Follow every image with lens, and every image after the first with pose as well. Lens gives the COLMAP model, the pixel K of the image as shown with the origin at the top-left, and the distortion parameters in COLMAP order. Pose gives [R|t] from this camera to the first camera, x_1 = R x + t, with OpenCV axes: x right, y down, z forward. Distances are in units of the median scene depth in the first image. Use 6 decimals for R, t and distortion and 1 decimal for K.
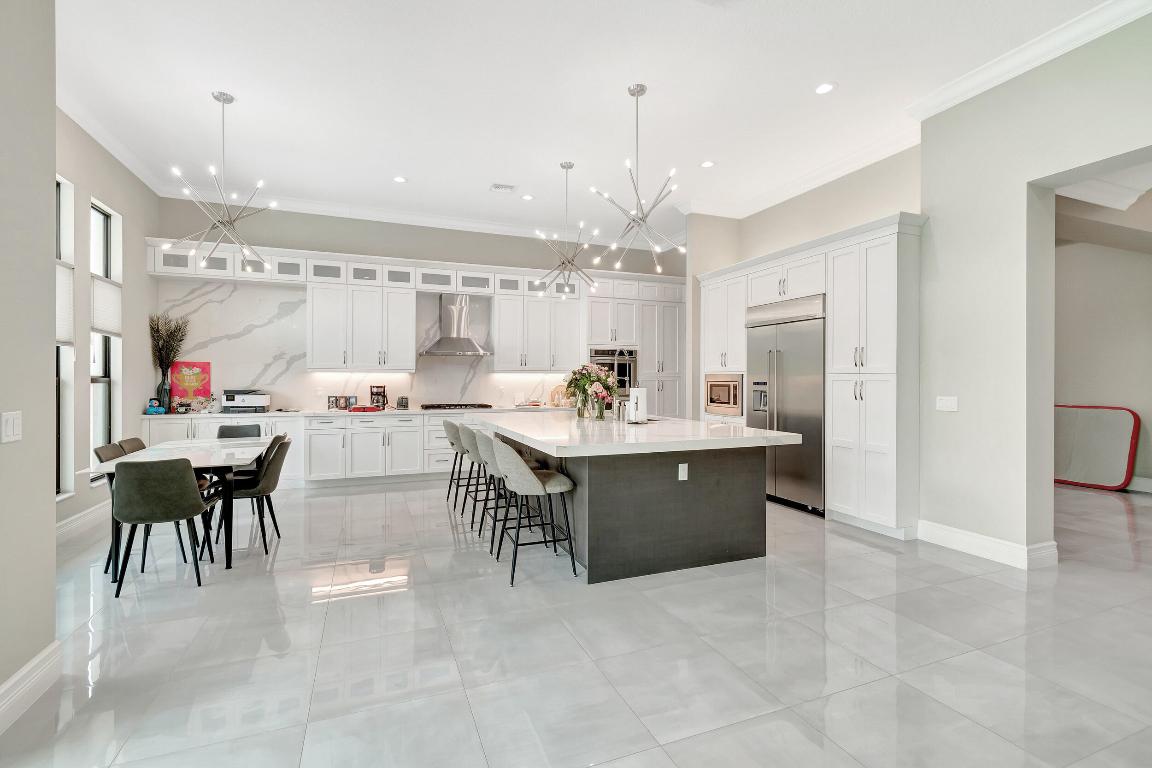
lens RADIAL K [[511.4, 0, 575.0], [0, 511.4, 378.4], [0, 0, 1]] dist [-0.003386, 0.000916]
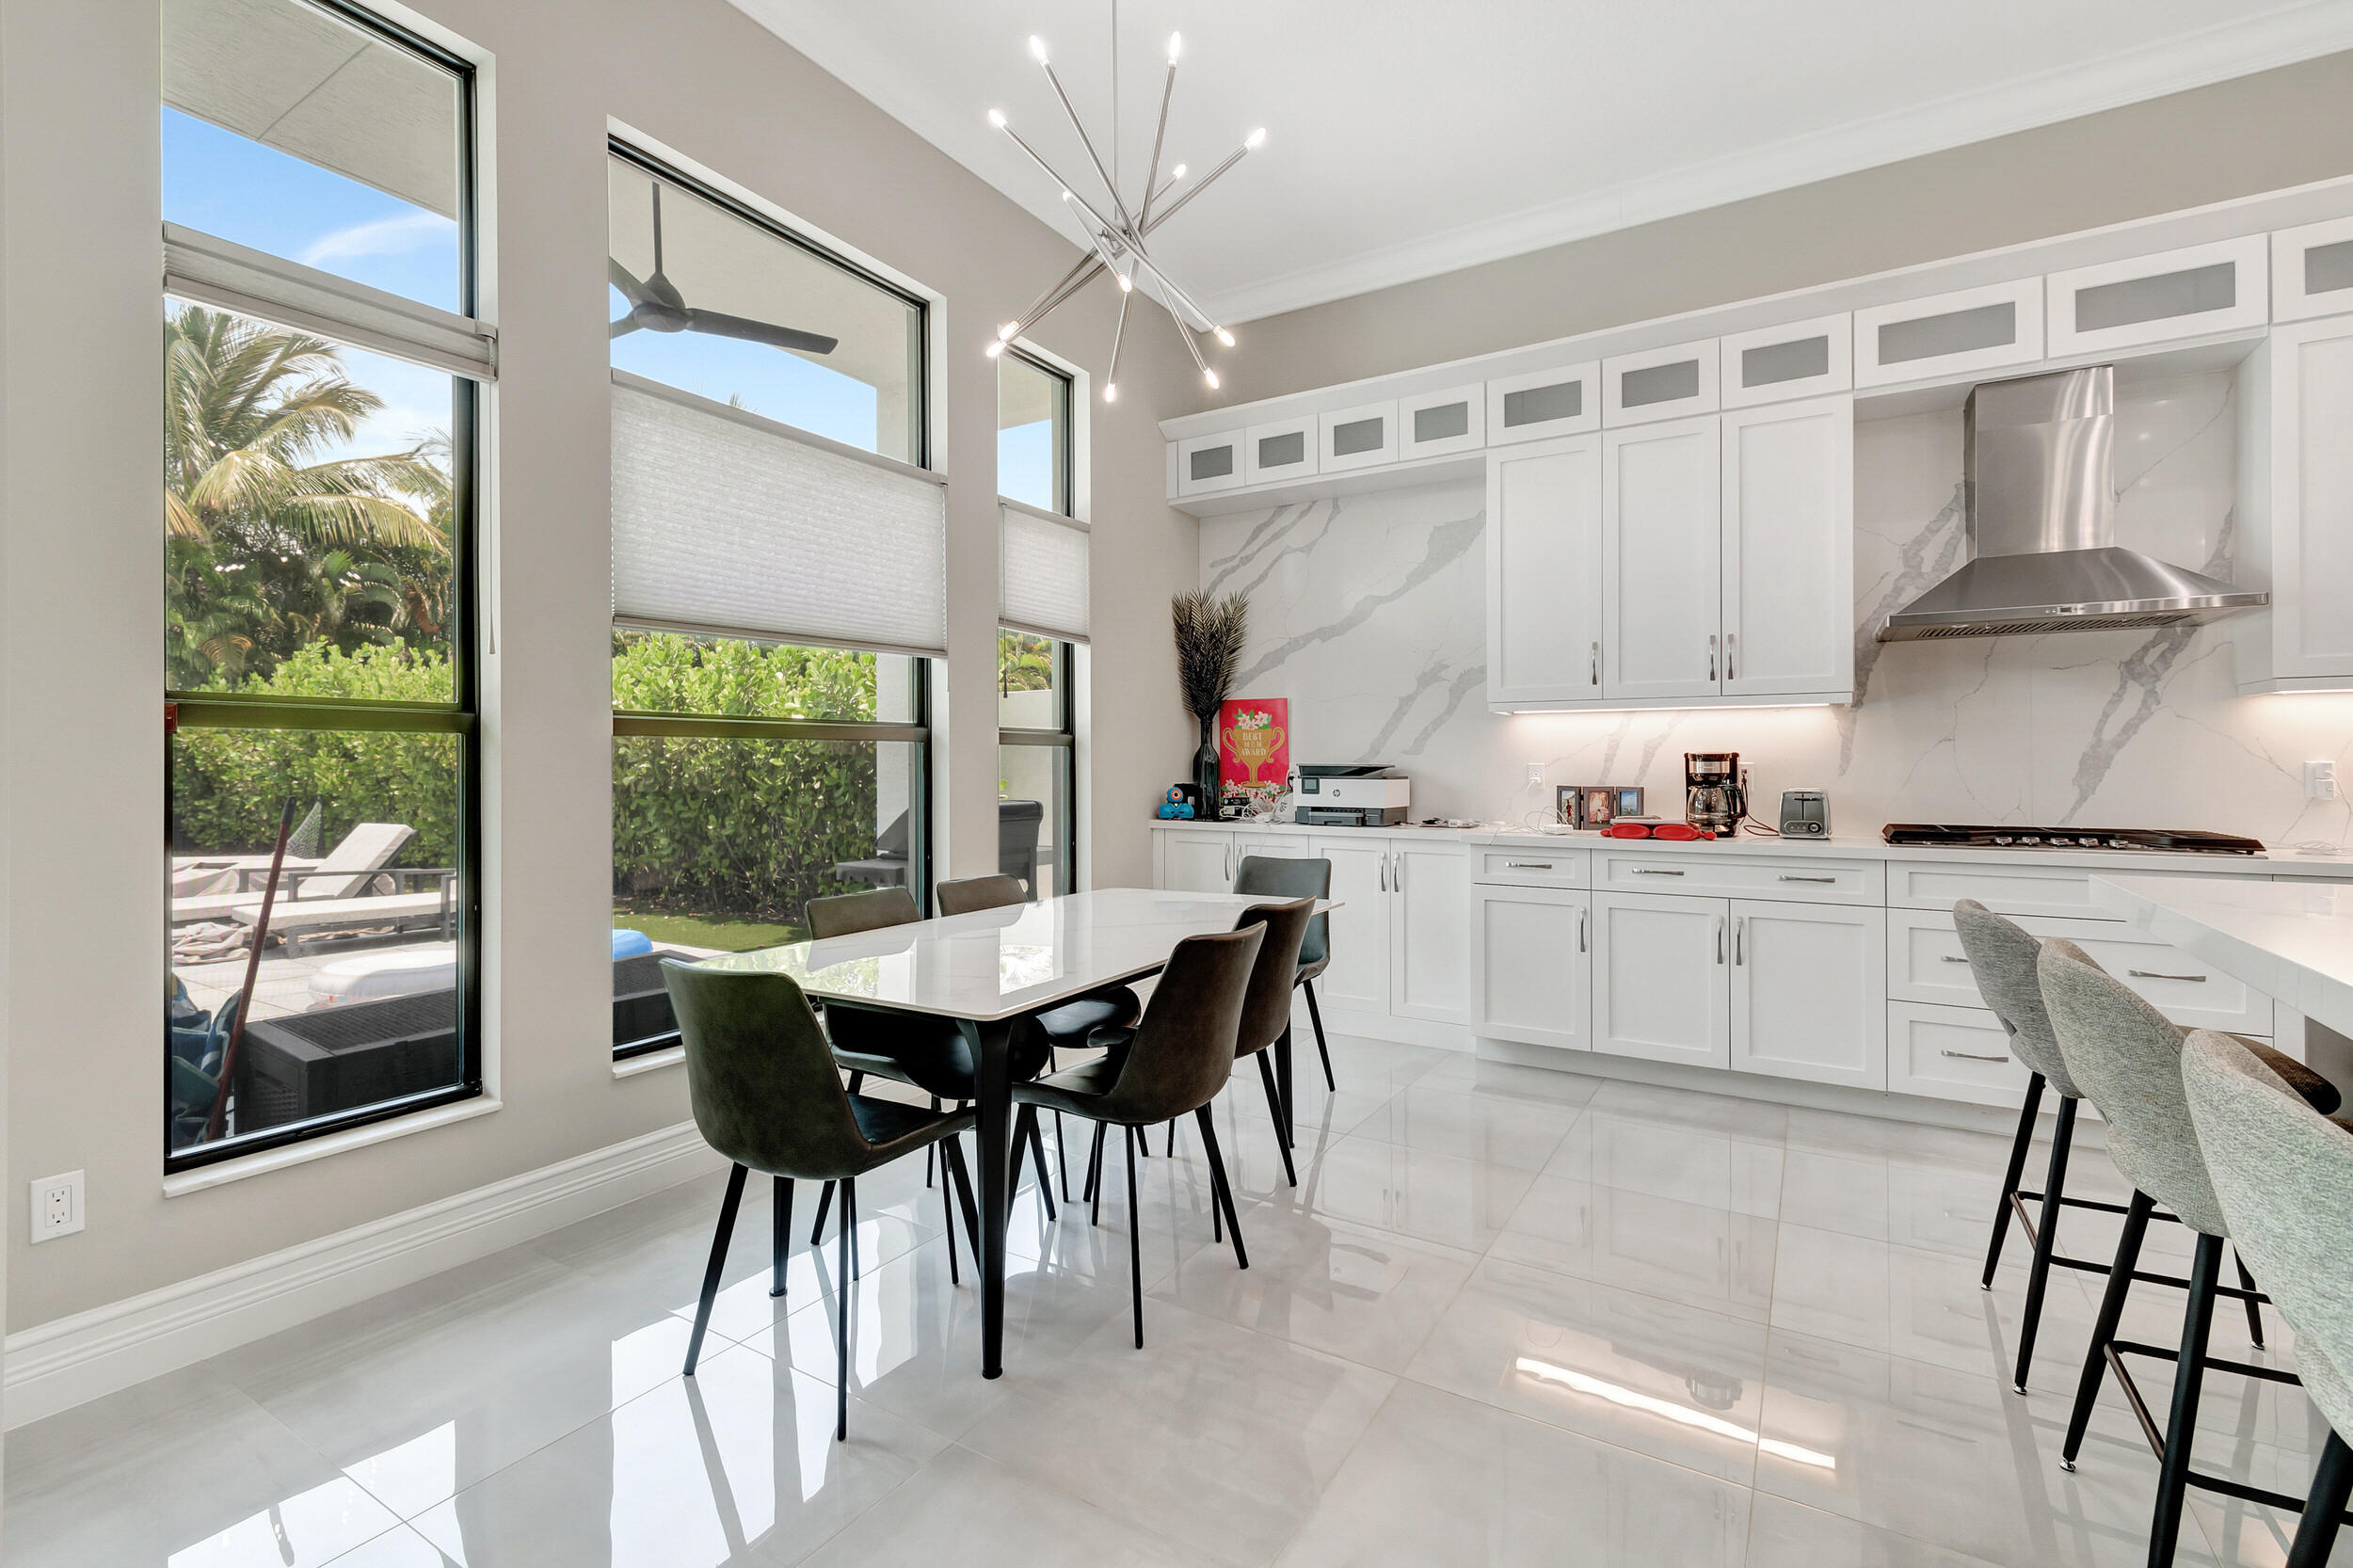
lens RADIAL K [[1044.5, 0, 1170.4], [0, 1044.5, 762.2], [0, 0, 1]] dist [-0.003386, 0.000916]
pose [[0.587735, -0.004833, -0.809039, -0.085025], [0.003199, 0.999988, -0.003650, 0.021318], [0.809047, -0.000443, 0.587744, 0.409602]]
